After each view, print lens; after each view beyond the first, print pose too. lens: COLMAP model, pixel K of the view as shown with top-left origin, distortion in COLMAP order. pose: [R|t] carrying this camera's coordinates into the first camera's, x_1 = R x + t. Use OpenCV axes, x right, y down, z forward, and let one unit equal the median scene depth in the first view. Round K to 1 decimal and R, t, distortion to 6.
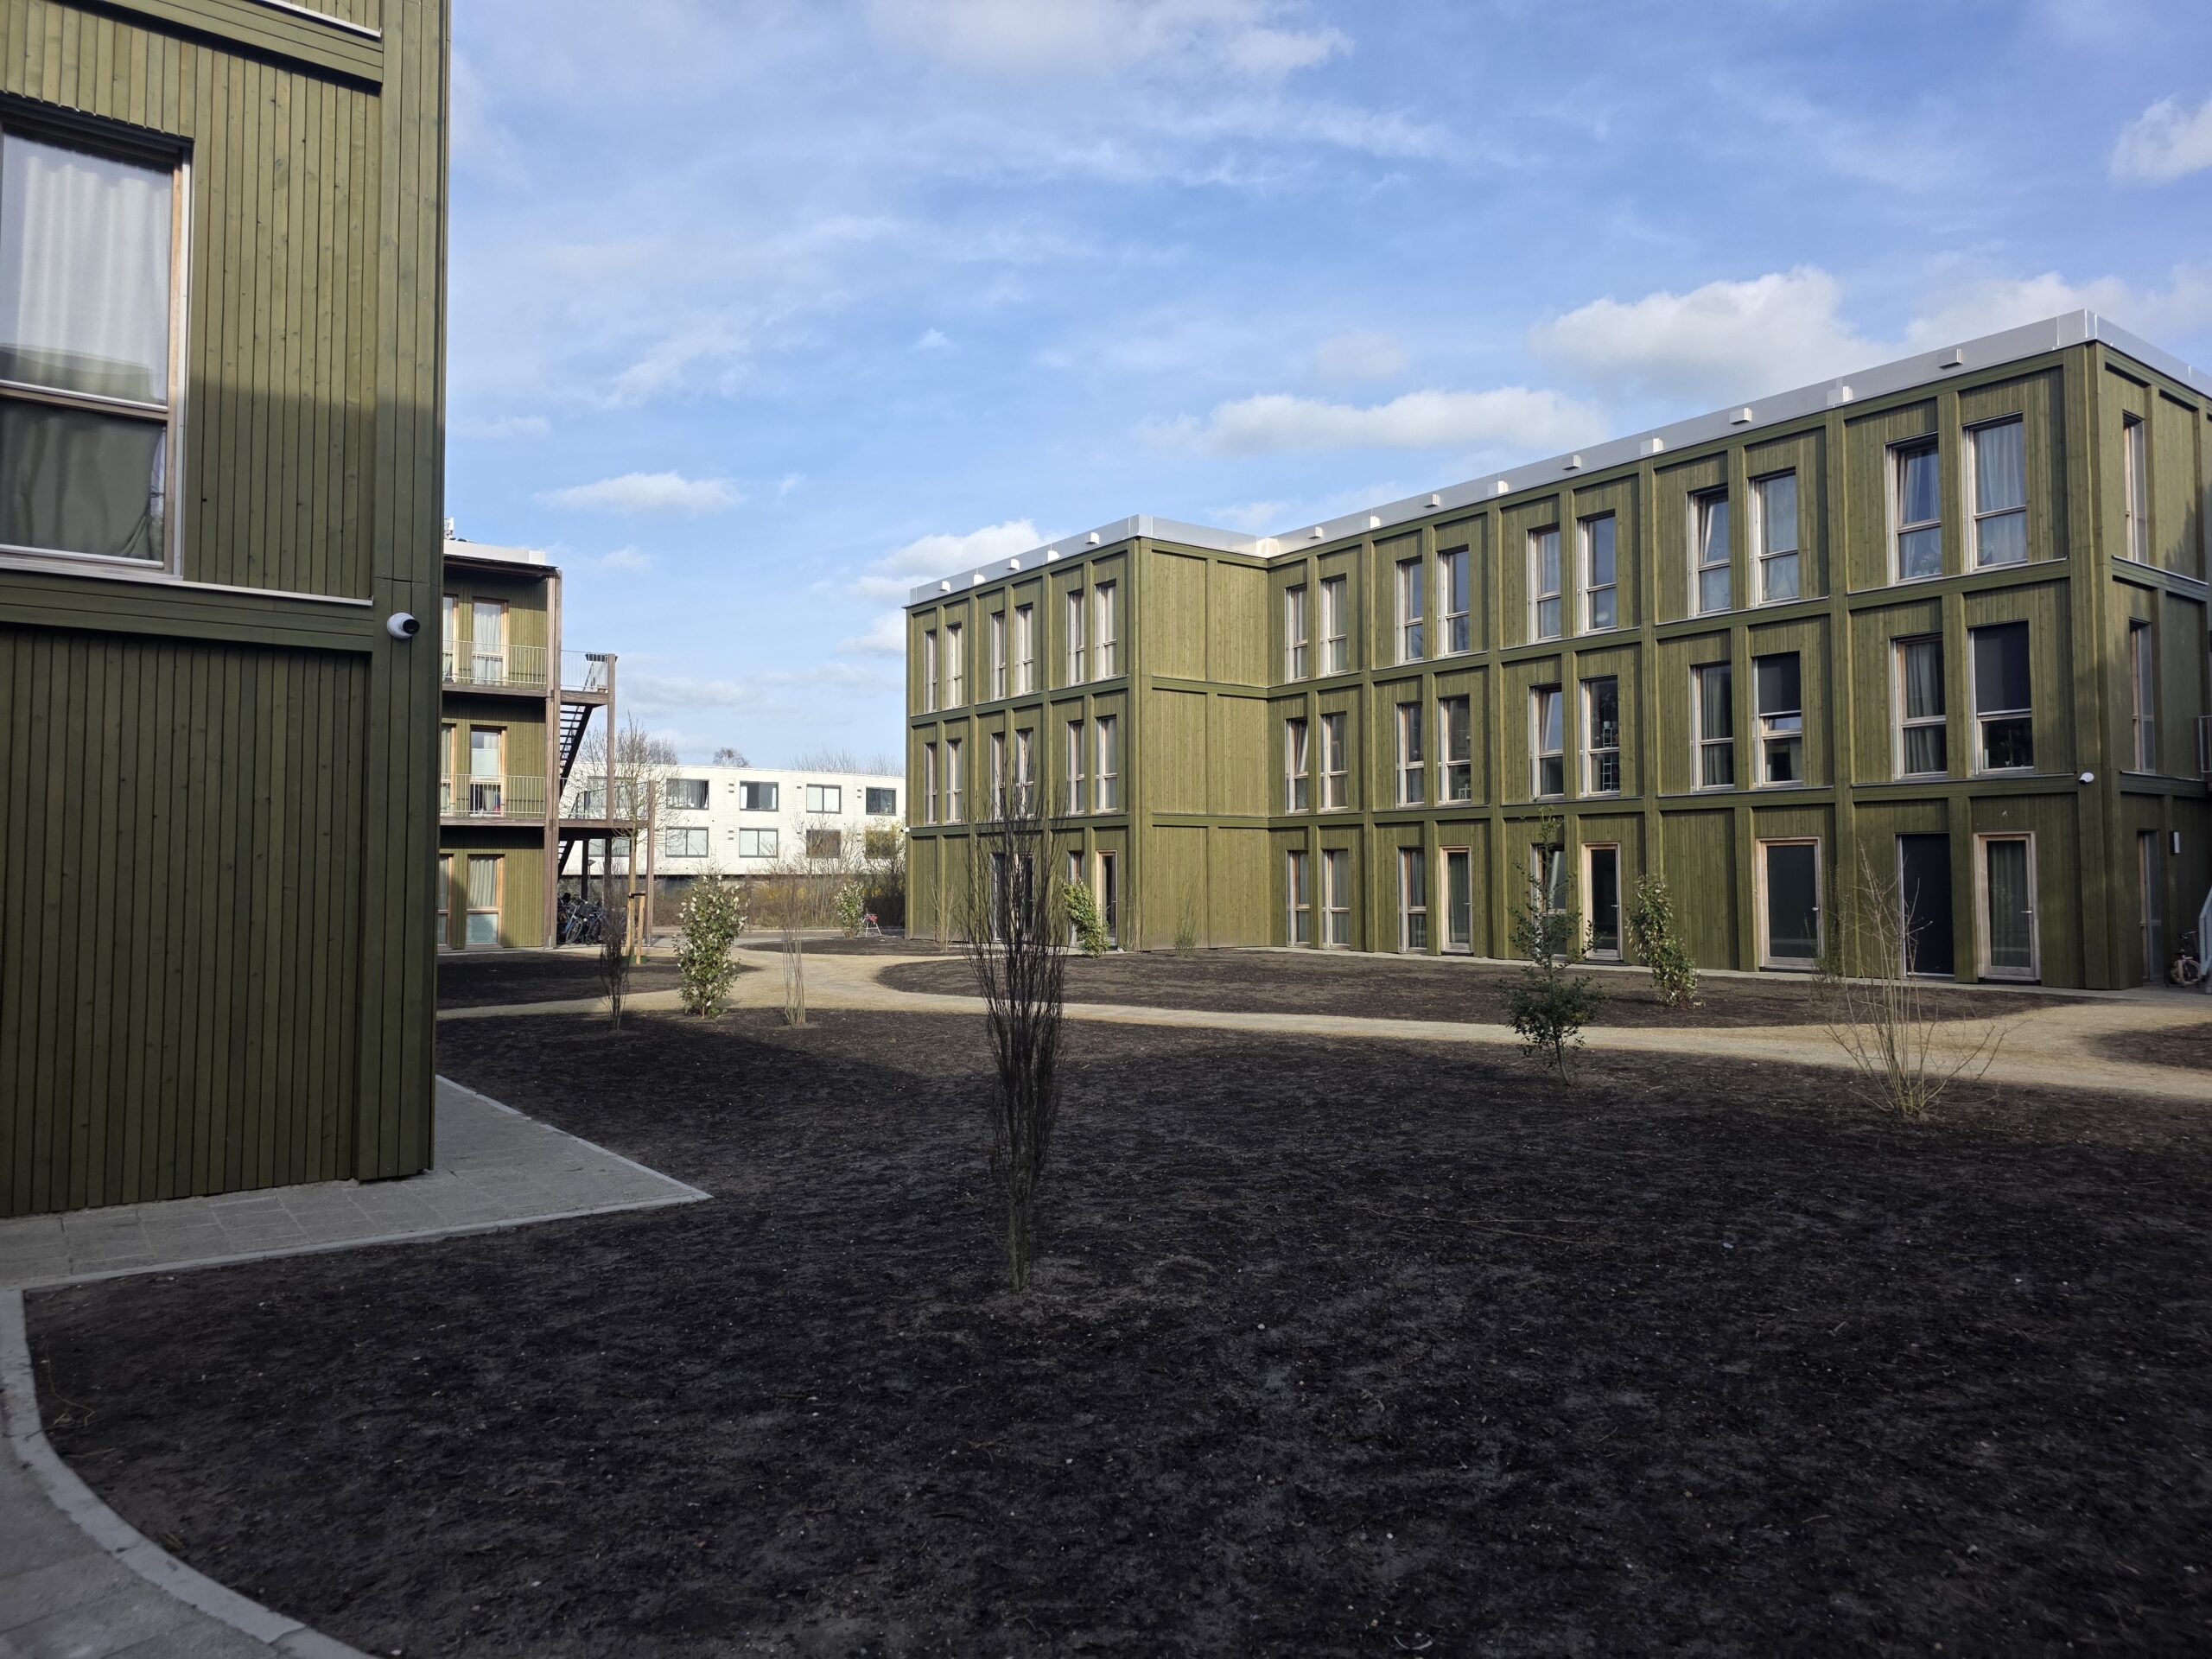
lens RADIAL K [[1483.4, 0, 1111.1], [0, 1483.4, 823.7], [0, 0, 1]] dist [0.002921, 0.000403]
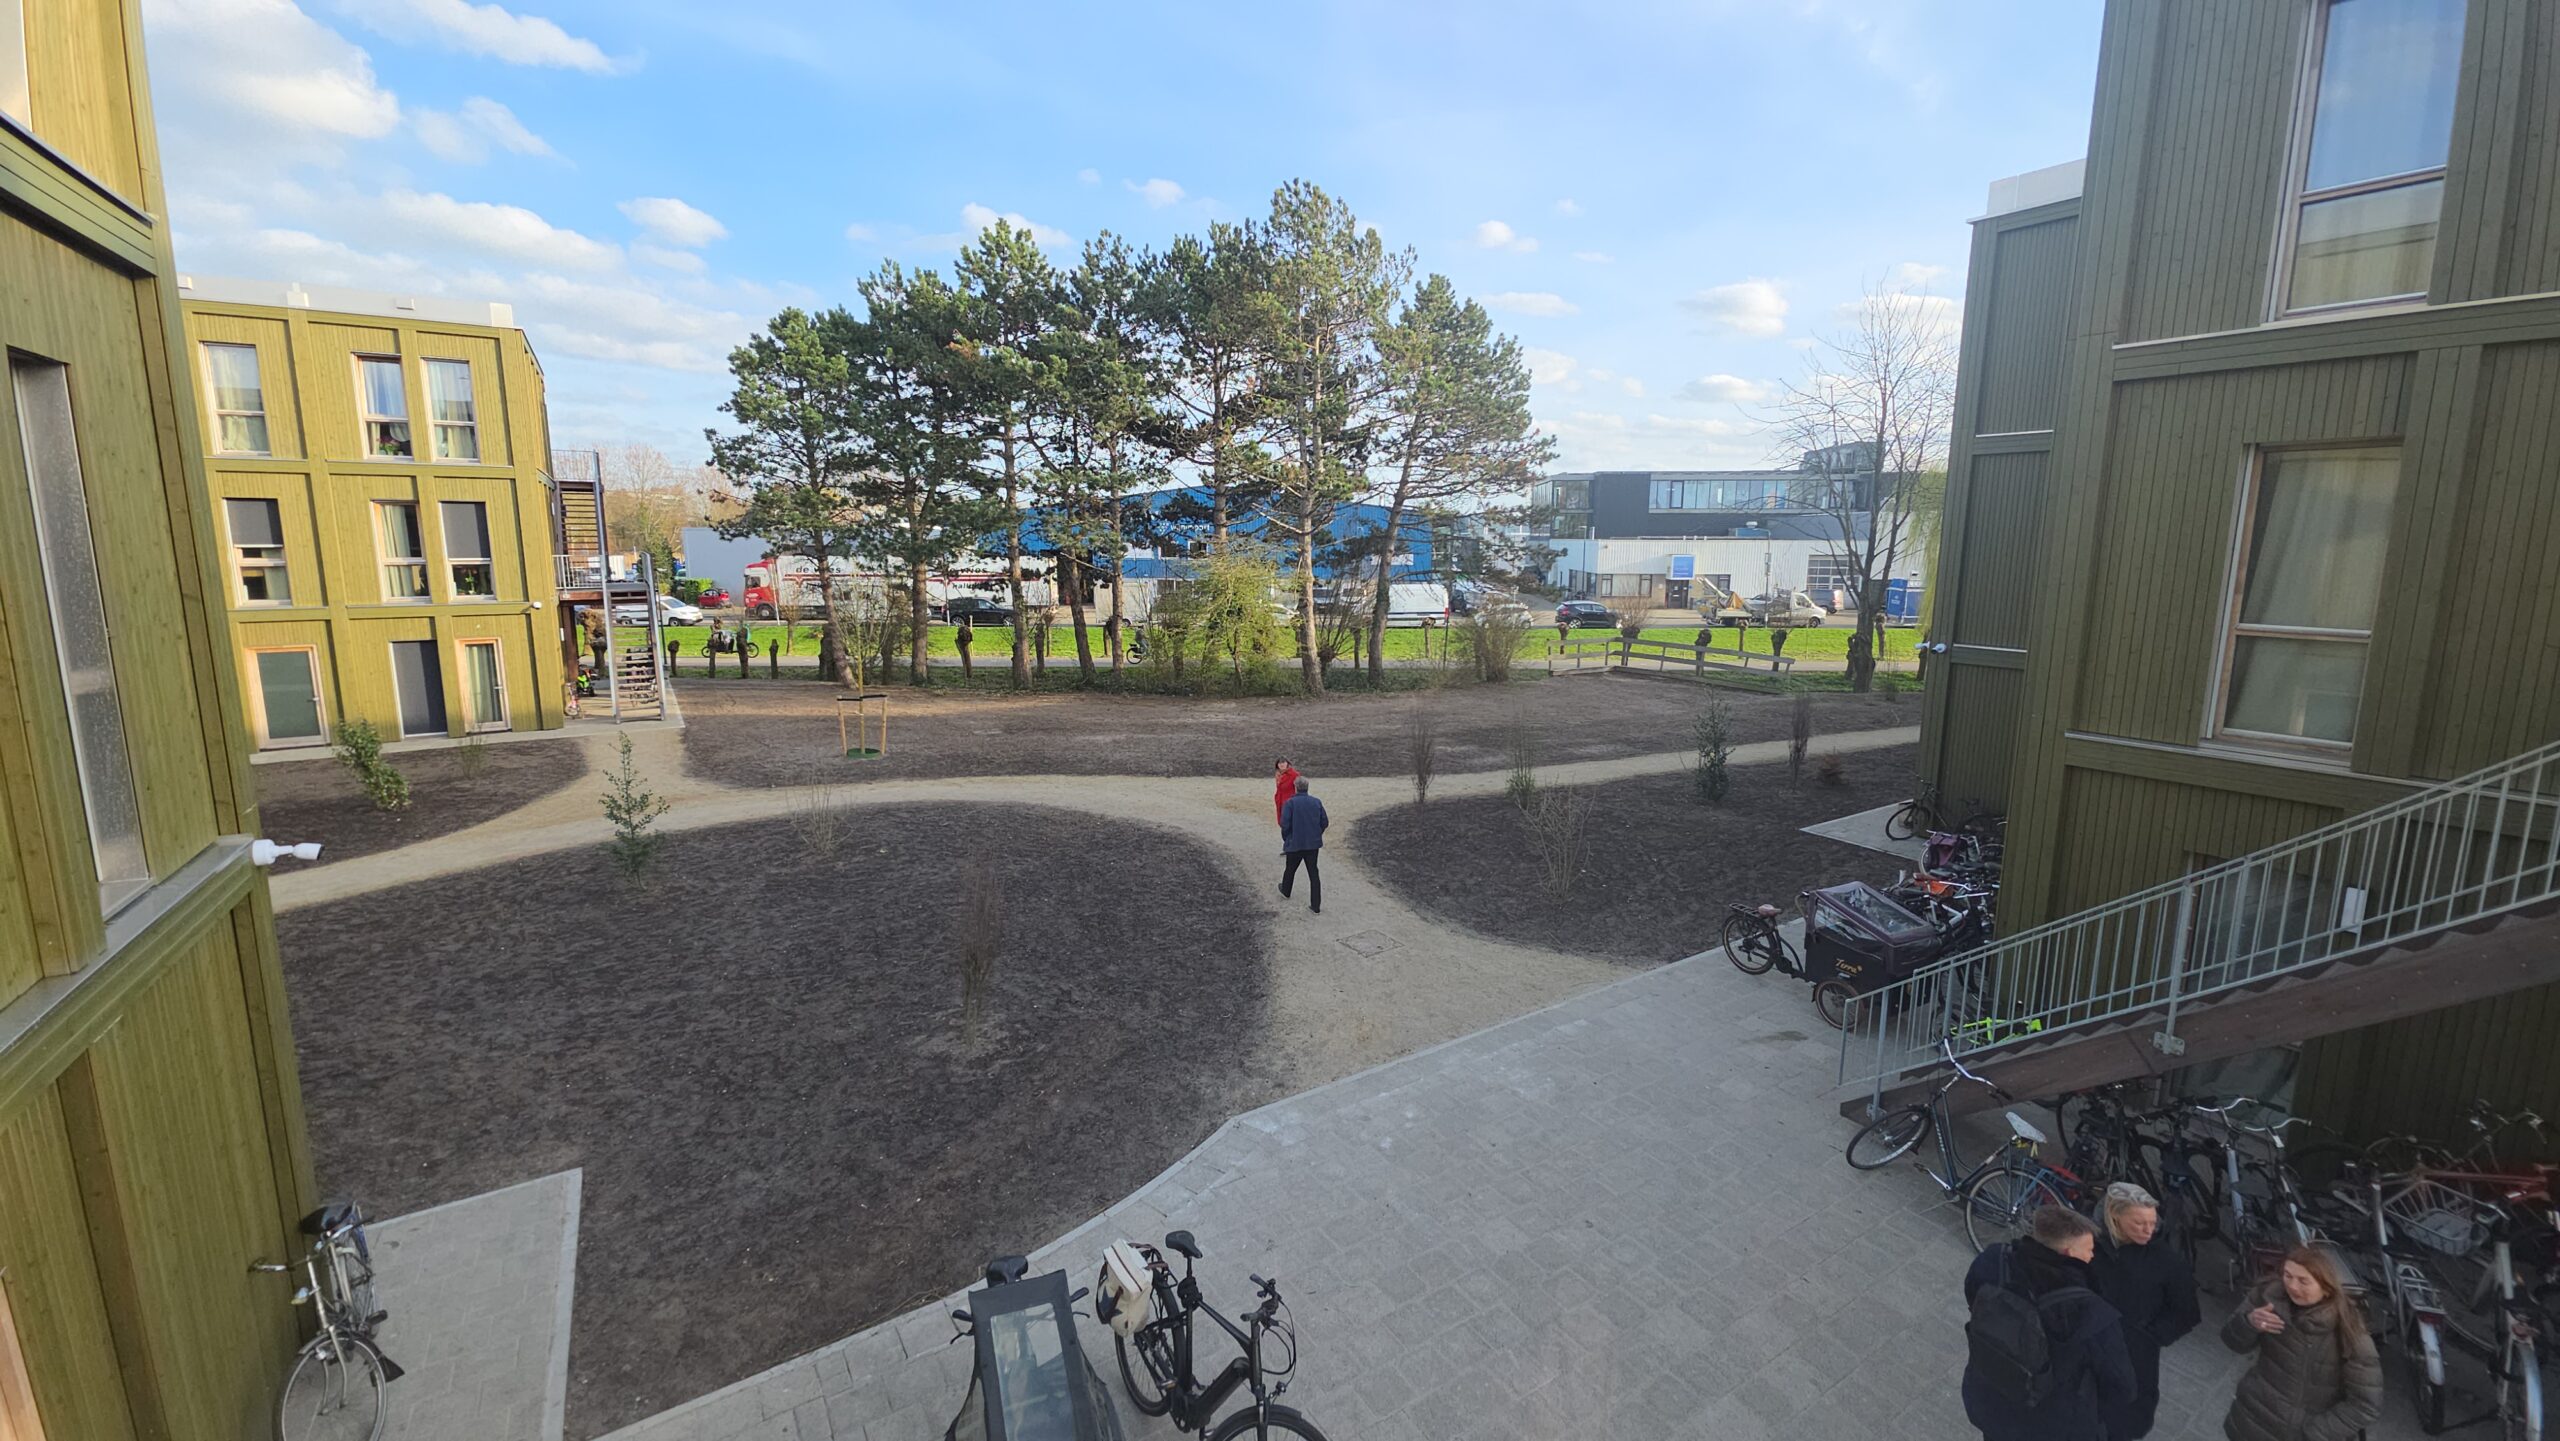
lens RADIAL K [[1000.7, 0, 1285.8], [0, 1000.7, 703.5], [0, 0, 1]] dist [0.012636, -0.007855]
pose [[0.062716, -0.154203, 0.986047, -0.381683], [-0.045632, 0.986515, 0.157178, -0.127947], [-0.996988, -0.054852, 0.054833, 0.097523]]
